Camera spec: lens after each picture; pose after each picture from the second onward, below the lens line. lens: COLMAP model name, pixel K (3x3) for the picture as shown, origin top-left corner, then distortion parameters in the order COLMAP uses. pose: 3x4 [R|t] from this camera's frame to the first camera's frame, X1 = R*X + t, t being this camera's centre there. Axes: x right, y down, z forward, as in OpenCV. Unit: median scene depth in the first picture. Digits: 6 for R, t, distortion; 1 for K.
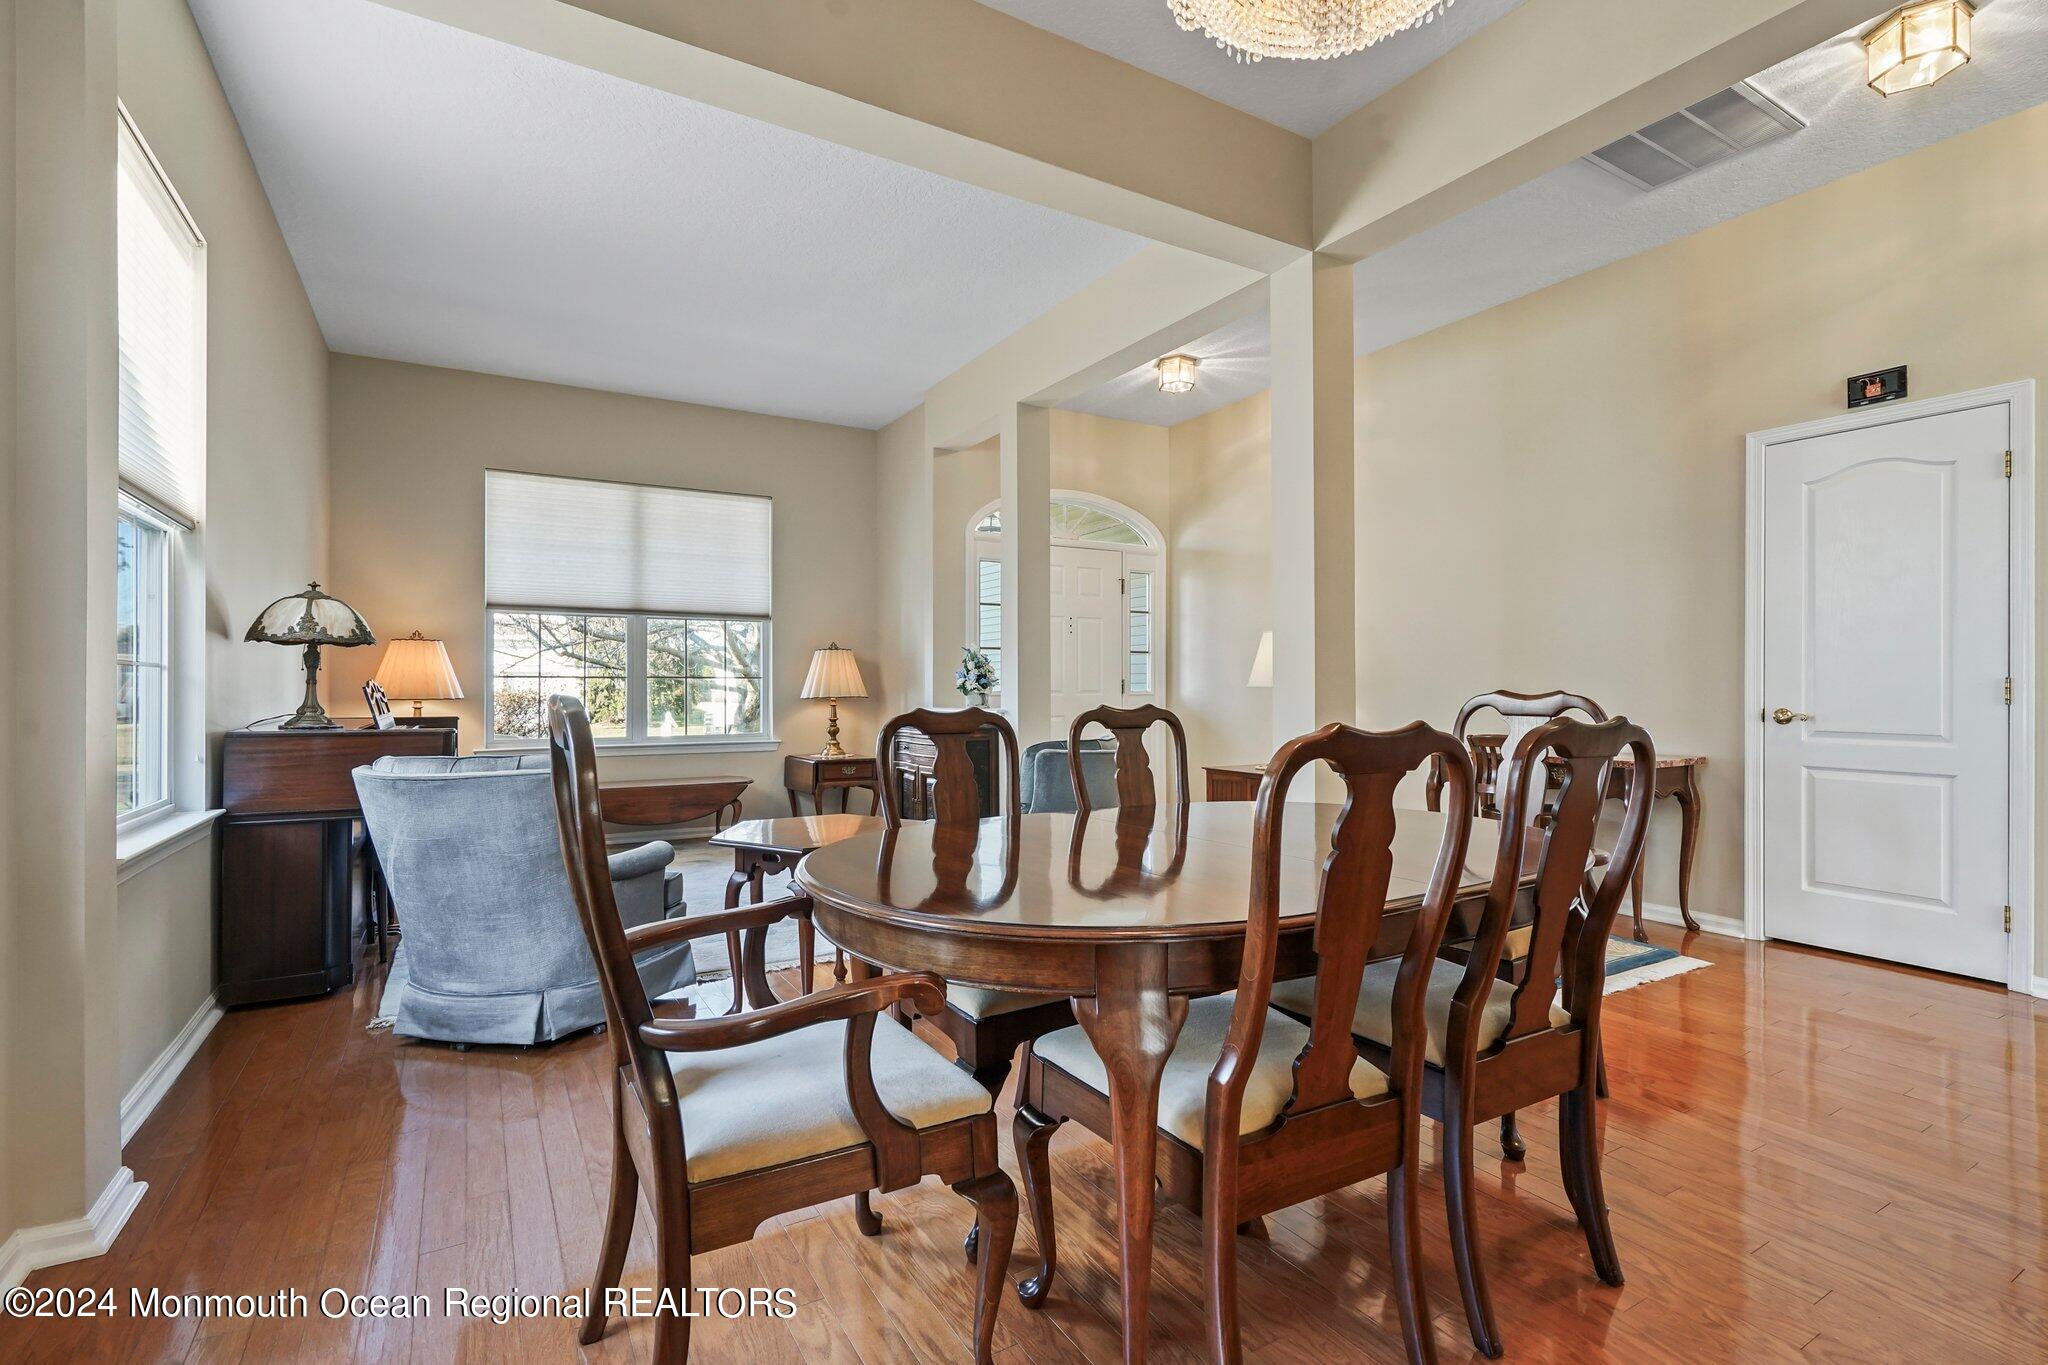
lens RADIAL K [[932.1, 0, 1016.3], [0, 932.1, 684.8], [0, 0, 1]] dist [-0.000015, 0.000755]
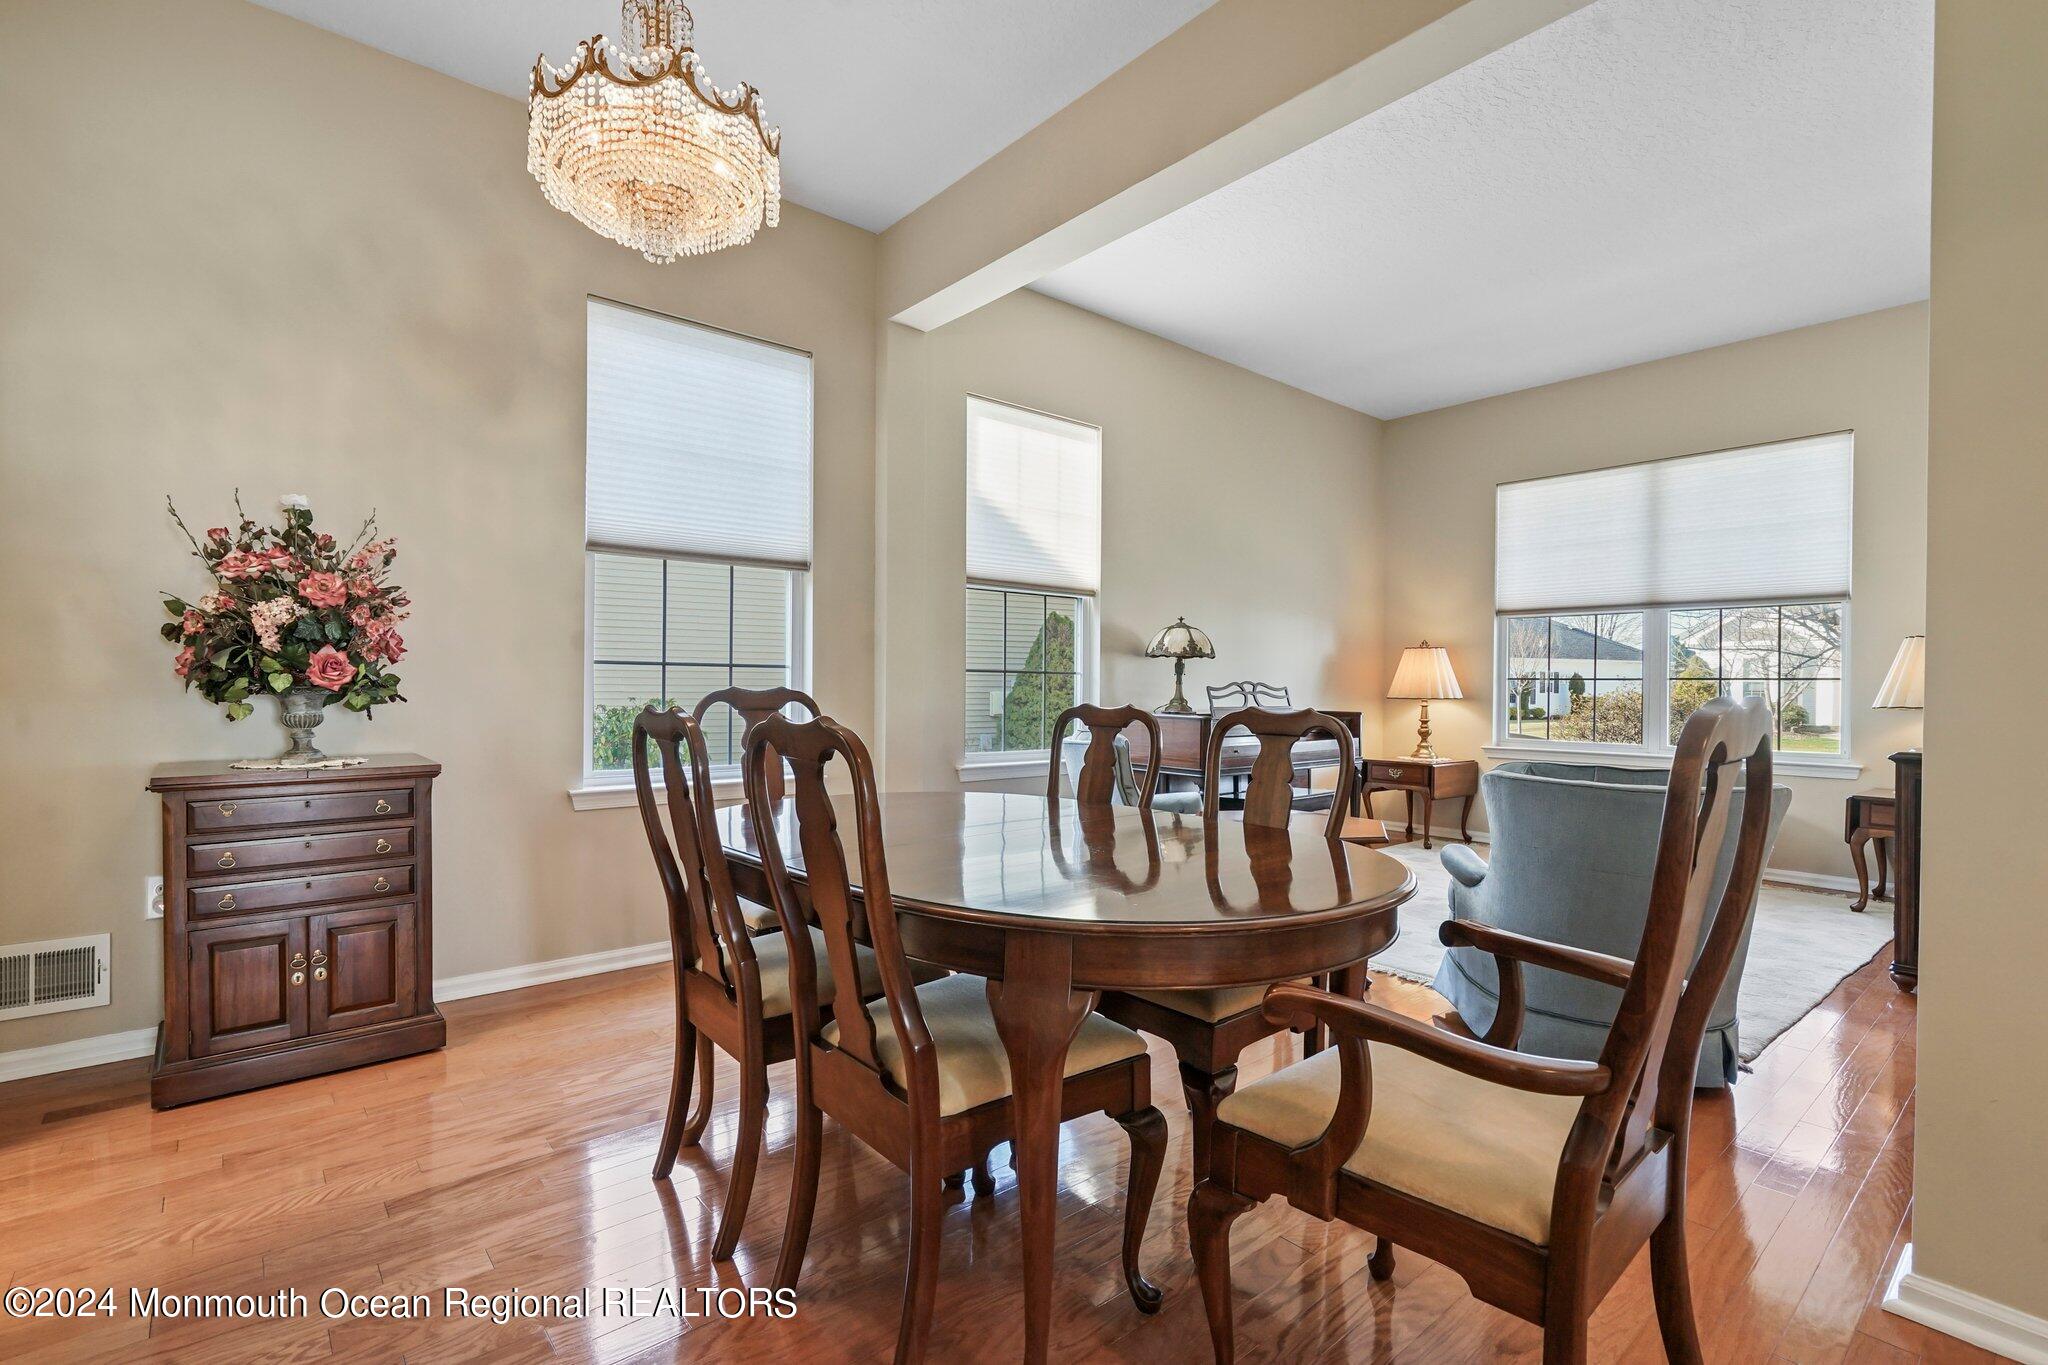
lens RADIAL K [[932.1, 0, 1019.3], [0, 932.1, 694.0], [0, 0, 1]] dist [-0.000015, 0.000755]
pose [[0.173574, 0.011464, -0.984754, 0.387917], [-0.005554, 0.999928, 0.010662, 0.000099], [0.984805, 0.003619, 0.173625, 0.269456]]
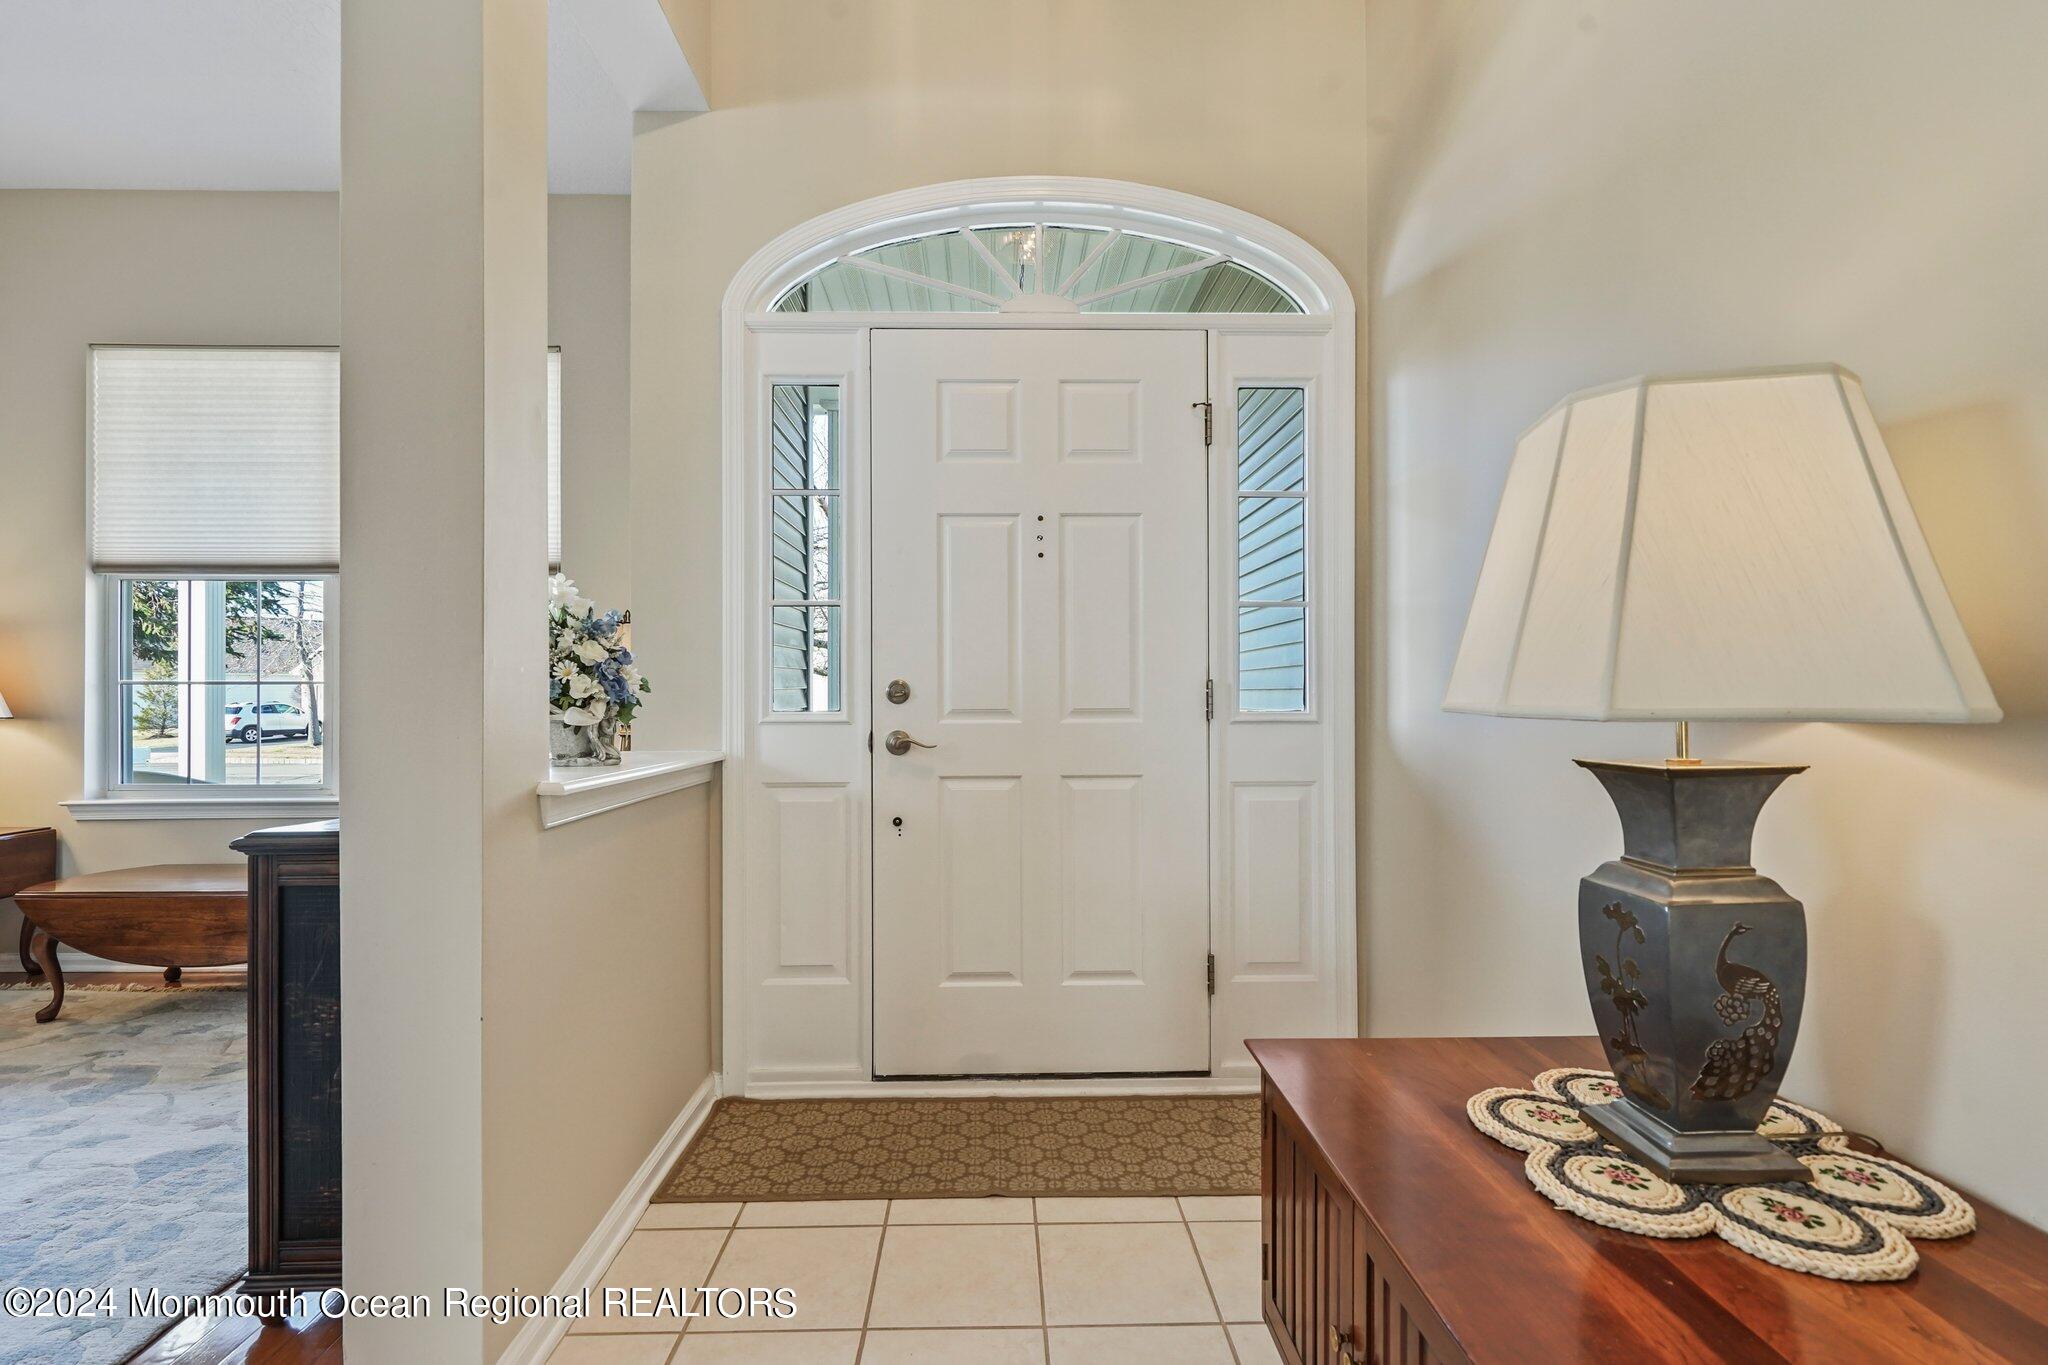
lens RADIAL K [[932.1, 0, 1014.4], [0, 932.1, 691.9], [0, 0, 1]] dist [-0.000015, 0.000755]
pose [[0.874008, -0.001030, -0.485910, 0.259284], [0.001251, 0.999999, 0.000131, -0.001893], [0.485909, -0.000722, 0.874009, 0.746277]]
